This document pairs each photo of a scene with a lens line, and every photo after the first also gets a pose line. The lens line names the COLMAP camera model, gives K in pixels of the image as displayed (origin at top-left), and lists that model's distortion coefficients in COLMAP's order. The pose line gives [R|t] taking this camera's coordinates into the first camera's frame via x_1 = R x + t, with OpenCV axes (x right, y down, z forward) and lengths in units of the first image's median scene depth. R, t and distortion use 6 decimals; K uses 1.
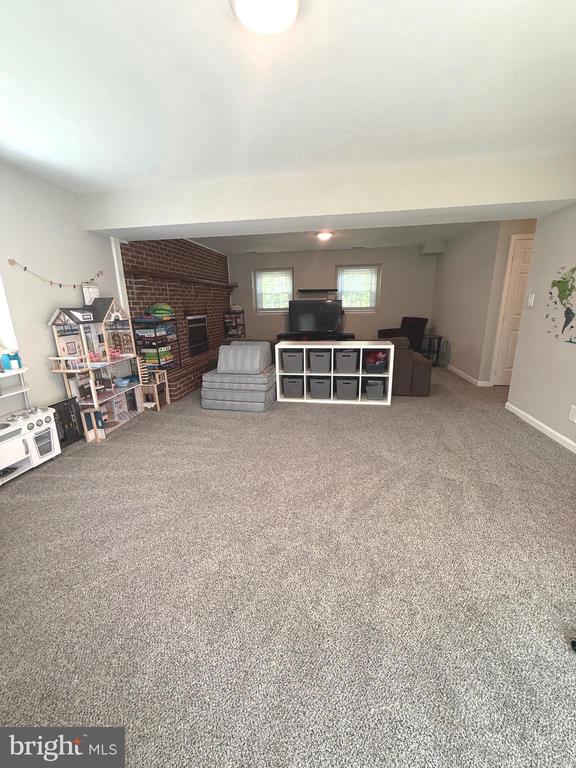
lens RADIAL K [[304.1, 0, 290.0], [0, 304.1, 380.8], [0, 0, 1]] dist [-0.001556, -0.000962]
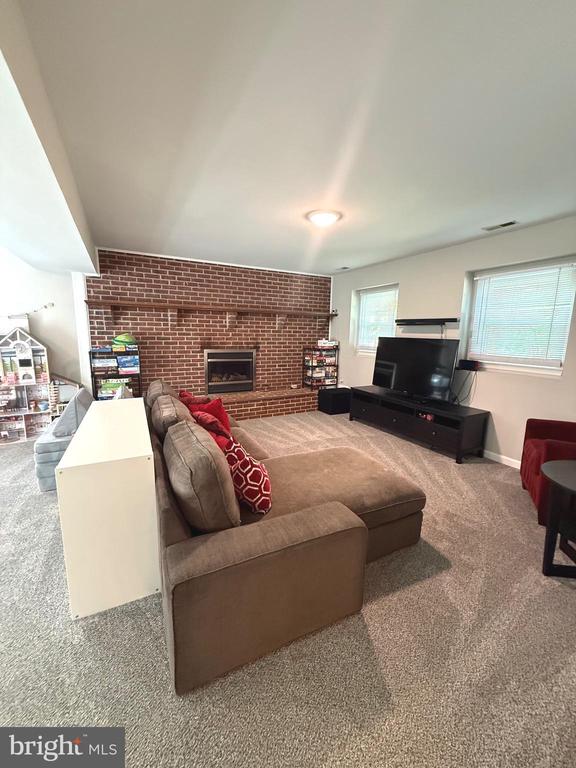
lens RADIAL K [[304.1, 0, 285.7], [0, 304.1, 381.1], [0, 0, 1]] dist [-0.001556, -0.000962]
pose [[0.600353, 0.153566, -0.784852, 0.804126], [-0.226555, 0.973846, 0.017247, -0.301520], [0.766974, 0.167458, 0.619443, 1.028759]]
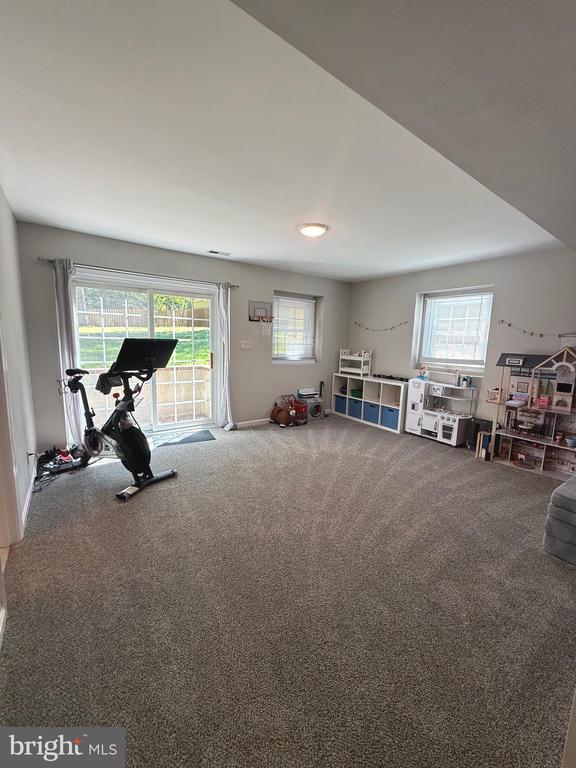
lens RADIAL K [[304.1, 0, 286.9], [0, 304.1, 382.2], [0, 0, 1]] dist [-0.001556, -0.000962]
pose [[-0.714516, 0.097303, -0.692819, 0.649425], [-0.190717, 0.925687, 0.326697, -0.294611], [0.673122, 0.365562, -0.642861, 0.996357]]
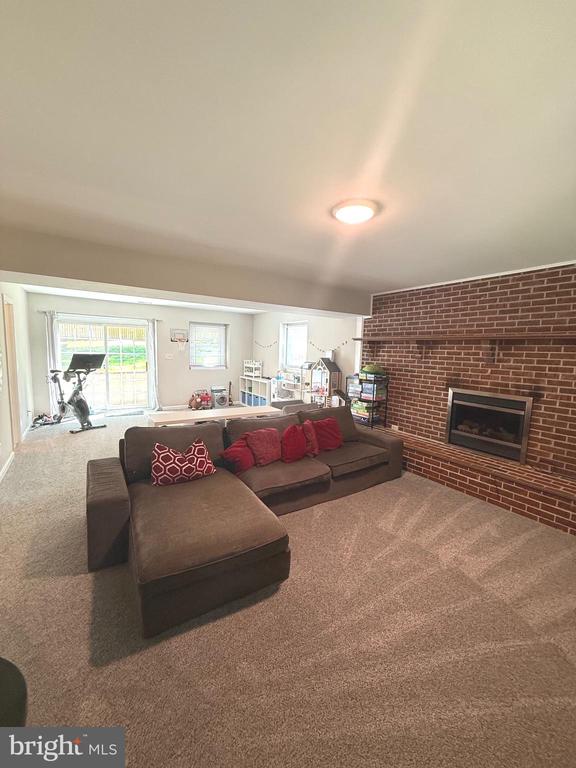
lens RADIAL K [[304.1, 0, 289.3], [0, 304.1, 382.7], [0, 0, 1]] dist [-0.001556, -0.000962]
pose [[-0.729584, 0.070302, -0.680269, 0.670724], [-0.186080, 0.936768, 0.296380, -0.576820], [0.658090, 0.342818, -0.670368, 1.946633]]
